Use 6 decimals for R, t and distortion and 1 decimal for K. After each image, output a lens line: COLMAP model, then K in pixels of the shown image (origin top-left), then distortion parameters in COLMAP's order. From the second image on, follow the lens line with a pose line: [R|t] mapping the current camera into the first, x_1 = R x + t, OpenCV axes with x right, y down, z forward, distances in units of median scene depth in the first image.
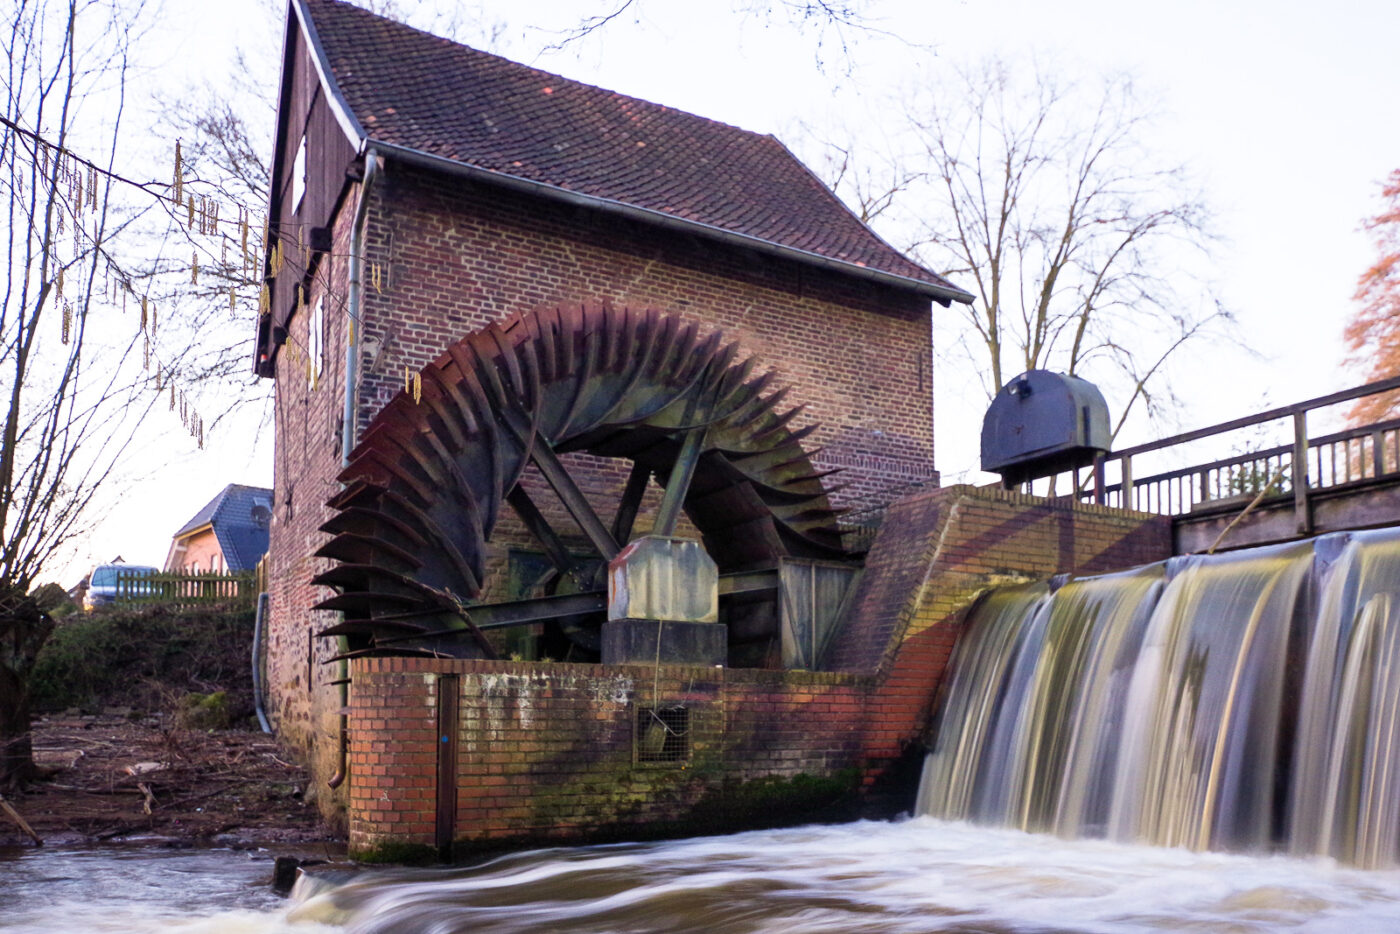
lens RADIAL K [[1099.2, 0, 680.6], [0, 1099.2, 623.1], [0, 0, 1]] dist [0.027450, -0.020176]
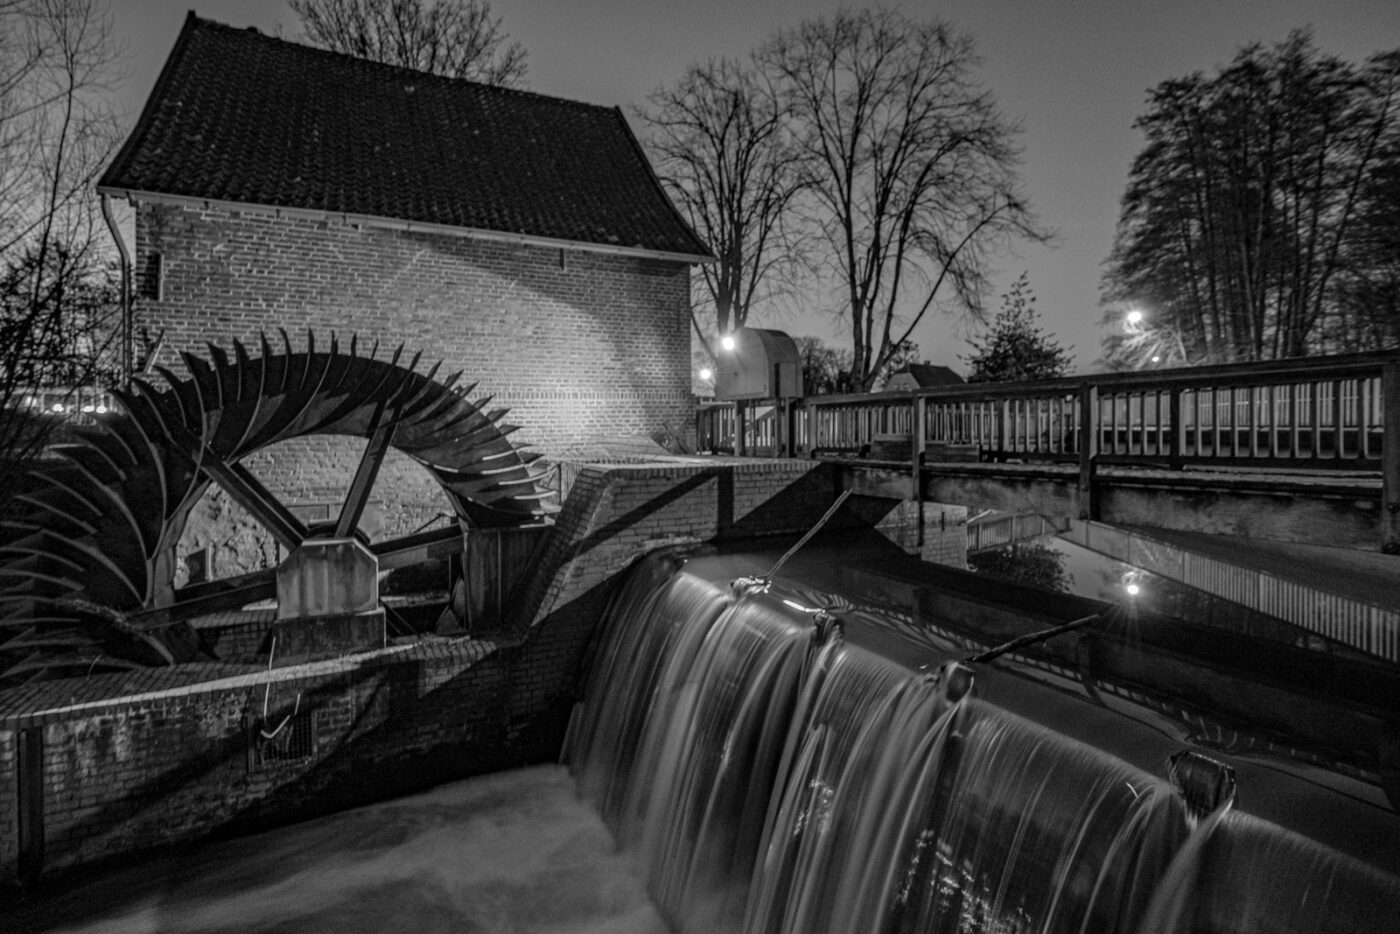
lens RADIAL K [[694.5, 0, 687.7], [0, 694.5, 427.8], [0, 0, 1]] dist [0.002169, 0.002427]
pose [[0.998676, -0.007656, -0.050864, 0.382666], [0.011868, 0.996476, 0.083034, -0.237882], [0.050049, -0.083527, 0.995248, 0.275407]]
